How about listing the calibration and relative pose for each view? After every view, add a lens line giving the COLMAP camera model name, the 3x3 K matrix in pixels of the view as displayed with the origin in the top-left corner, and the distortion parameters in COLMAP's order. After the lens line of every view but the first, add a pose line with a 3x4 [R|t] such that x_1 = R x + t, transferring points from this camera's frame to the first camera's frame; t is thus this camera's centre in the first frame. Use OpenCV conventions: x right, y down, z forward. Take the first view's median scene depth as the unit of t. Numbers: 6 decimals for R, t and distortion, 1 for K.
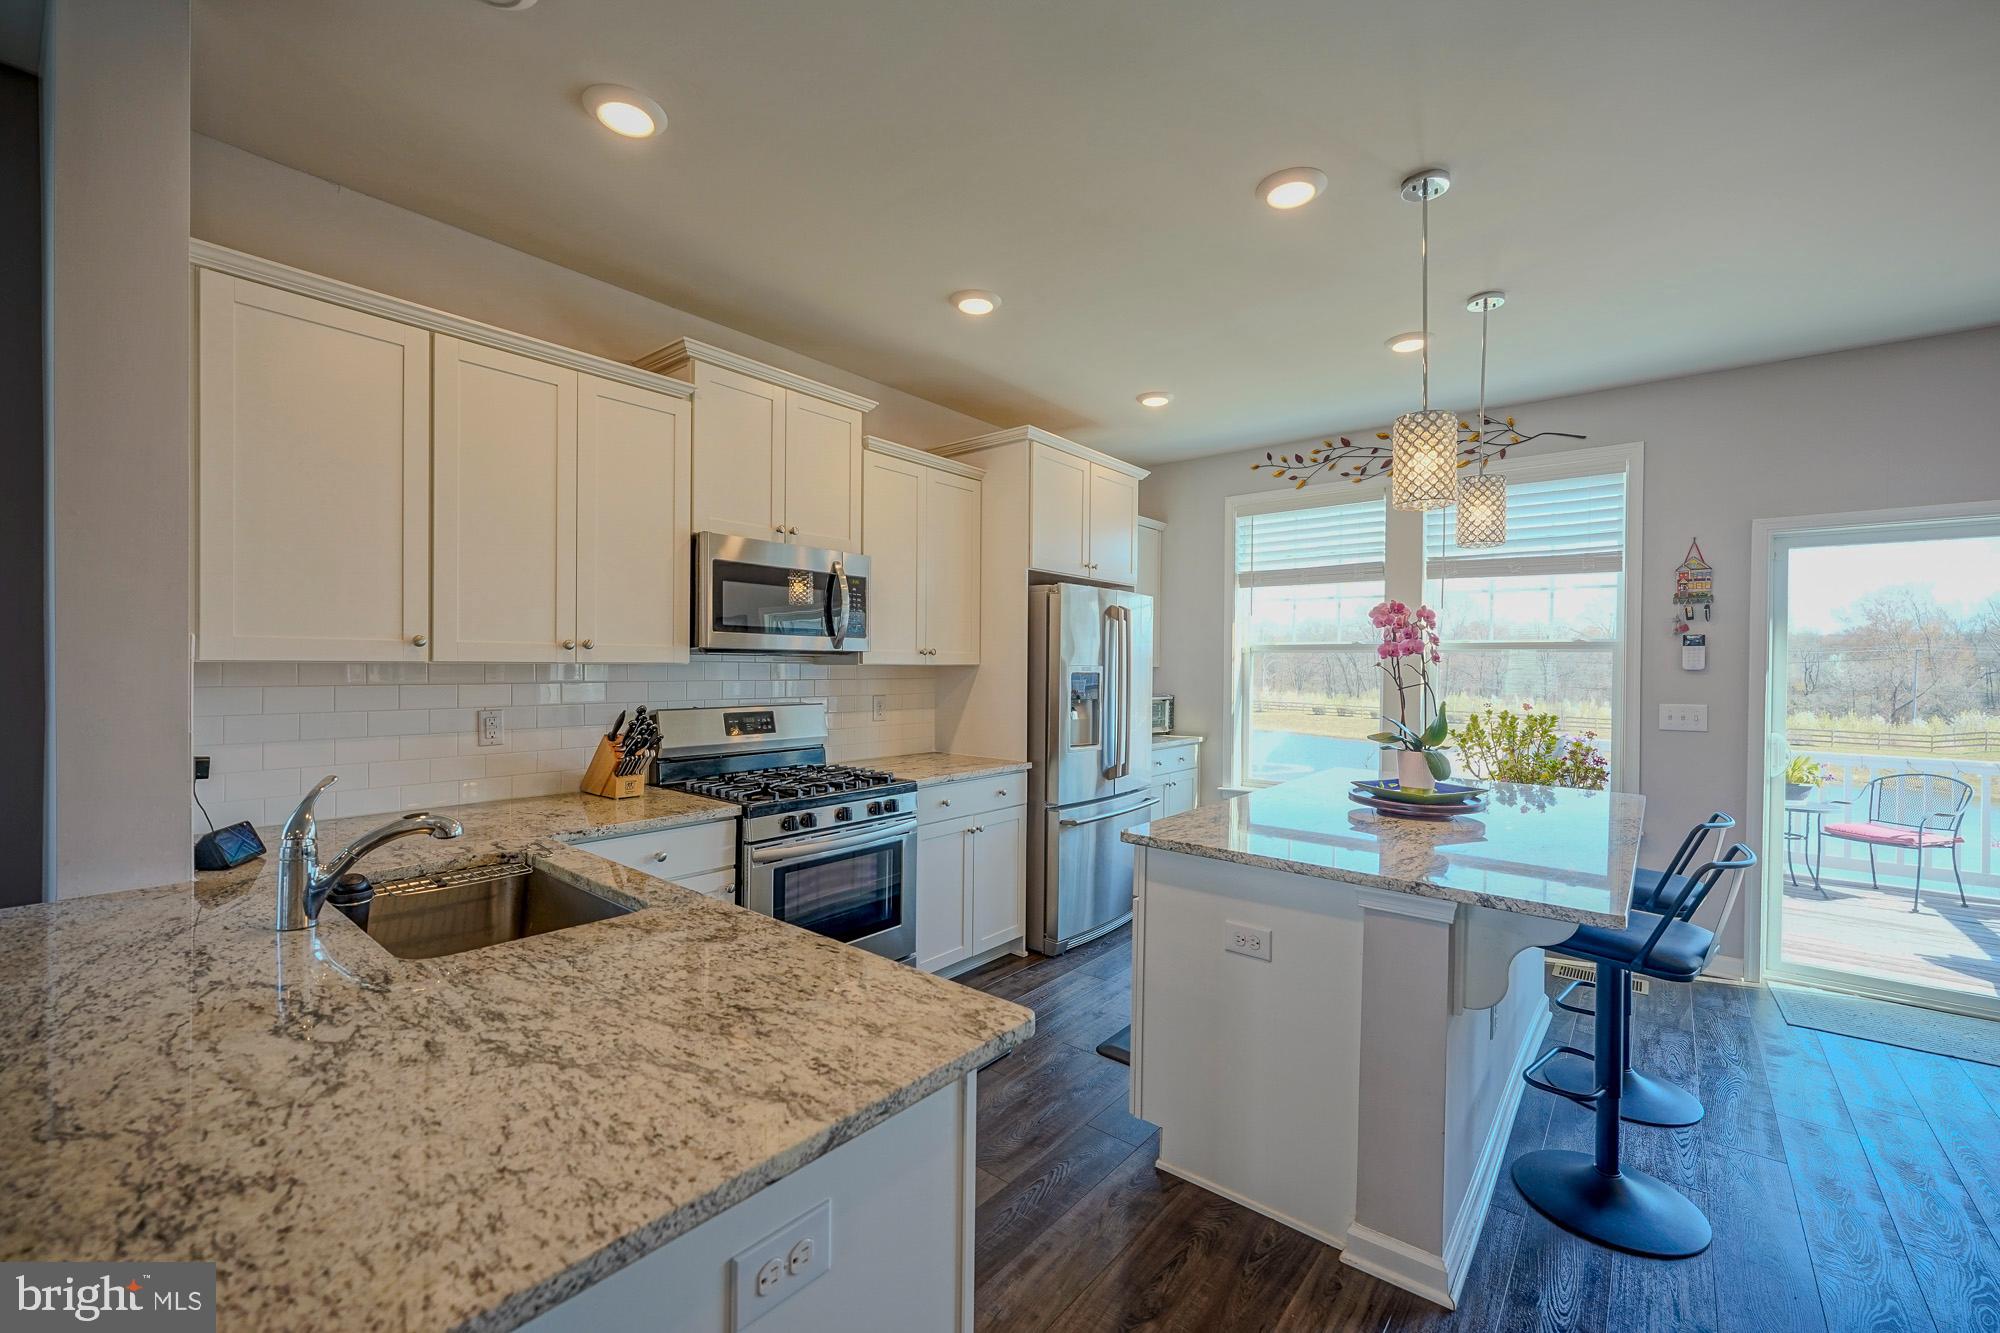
lens RADIAL K [[804.3, 0, 1006.9], [0, 804.3, 670.3], [0, 0, 1]] dist [-0.001363, -0.000352]
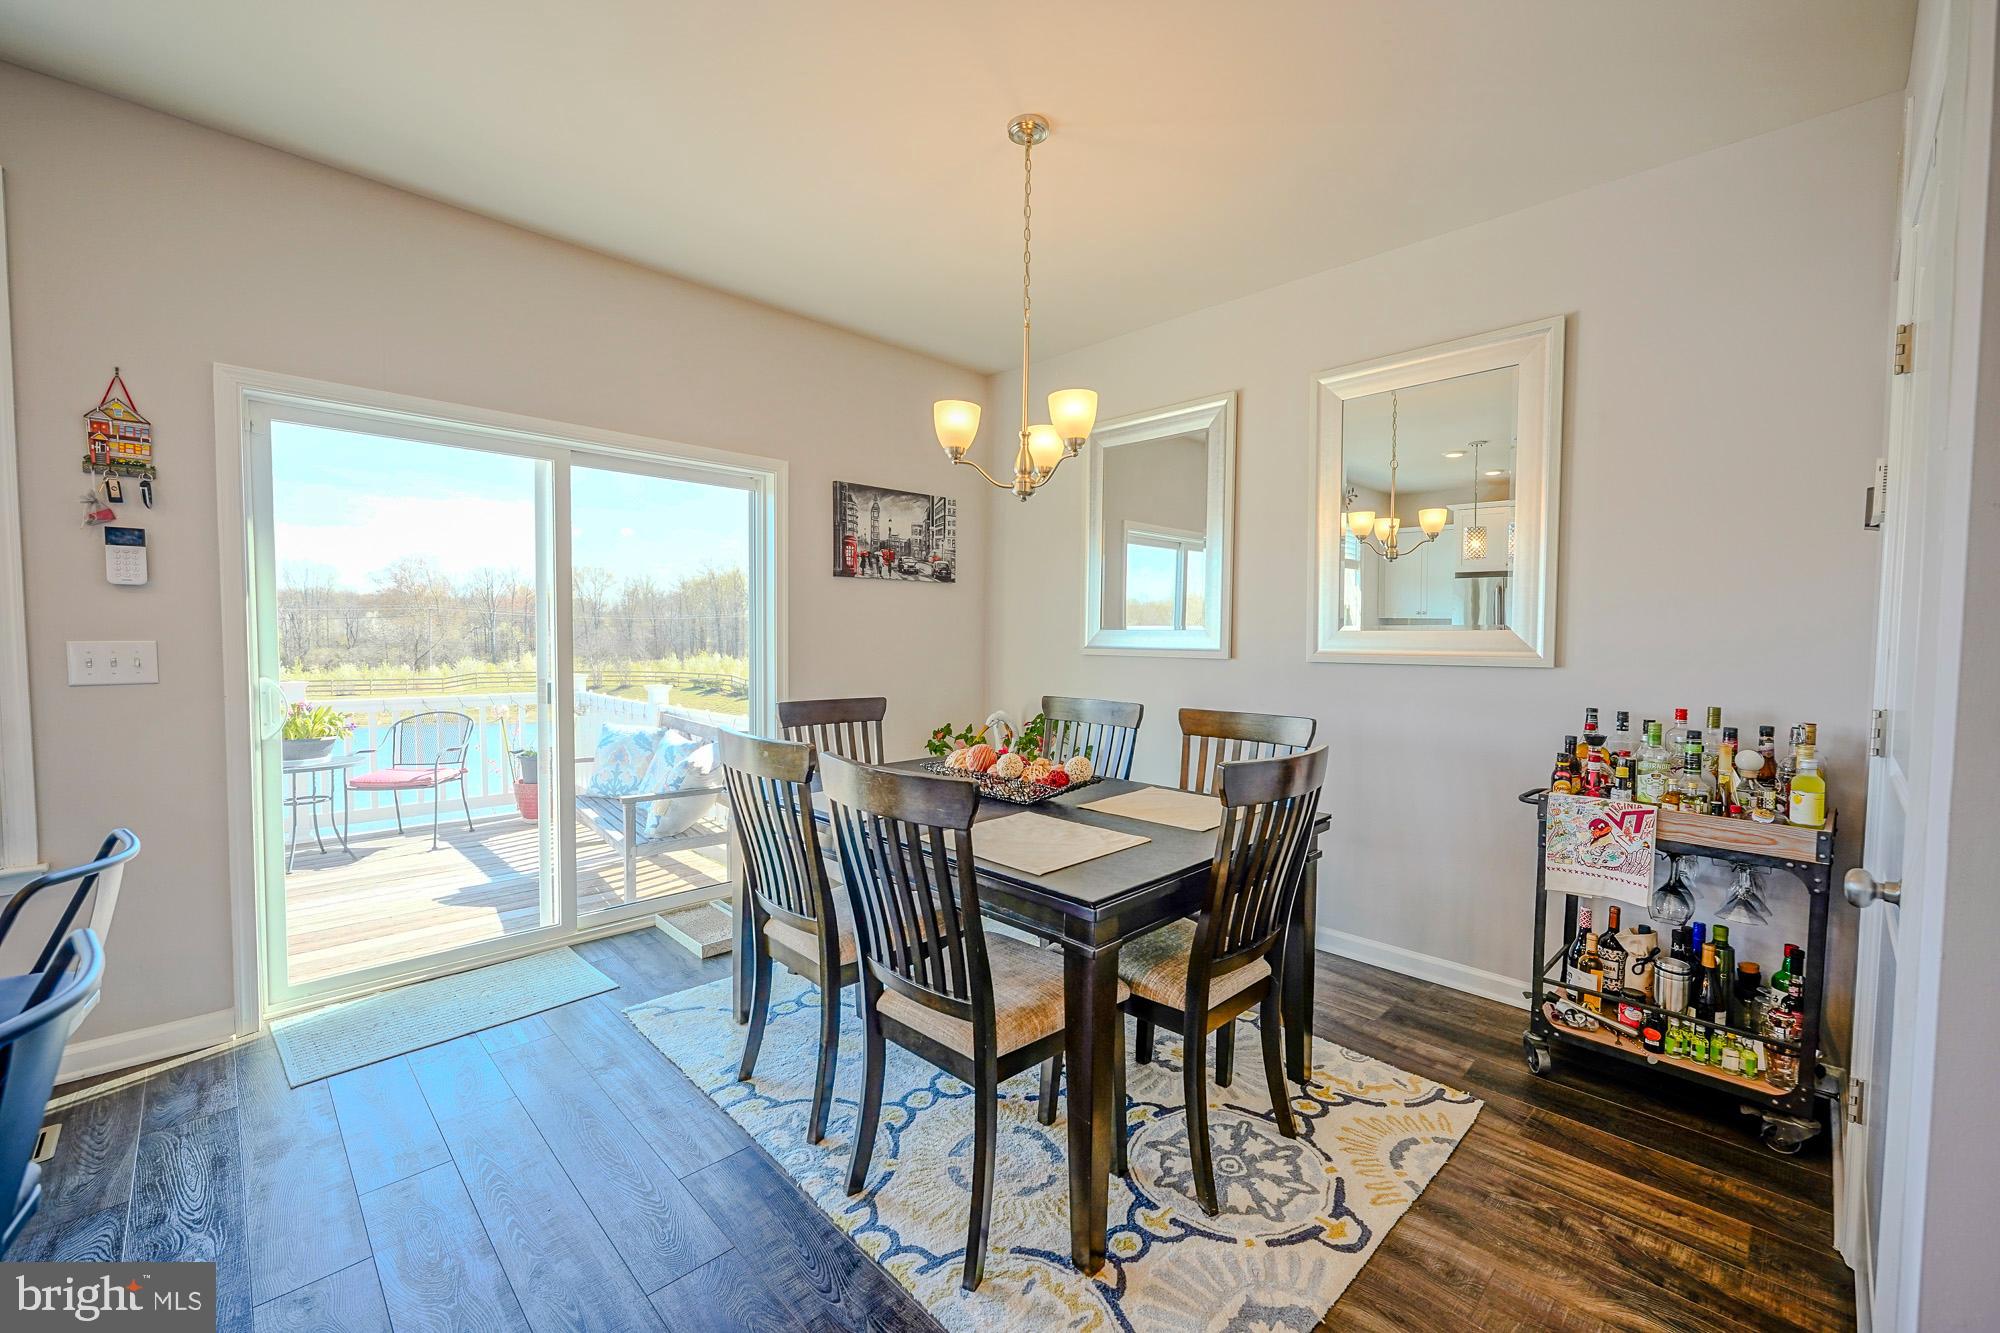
lens RADIAL K [[804.3, 0, 1006.9], [0, 804.3, 670.3], [0, 0, 1]] dist [-0.001363, -0.000352]
pose [[0.101246, -0.053202, 0.993438, 0.203595], [-0.001426, 0.998560, 0.053621, 0.020669], [-0.994860, -0.006845, 0.101025, 0.175194]]
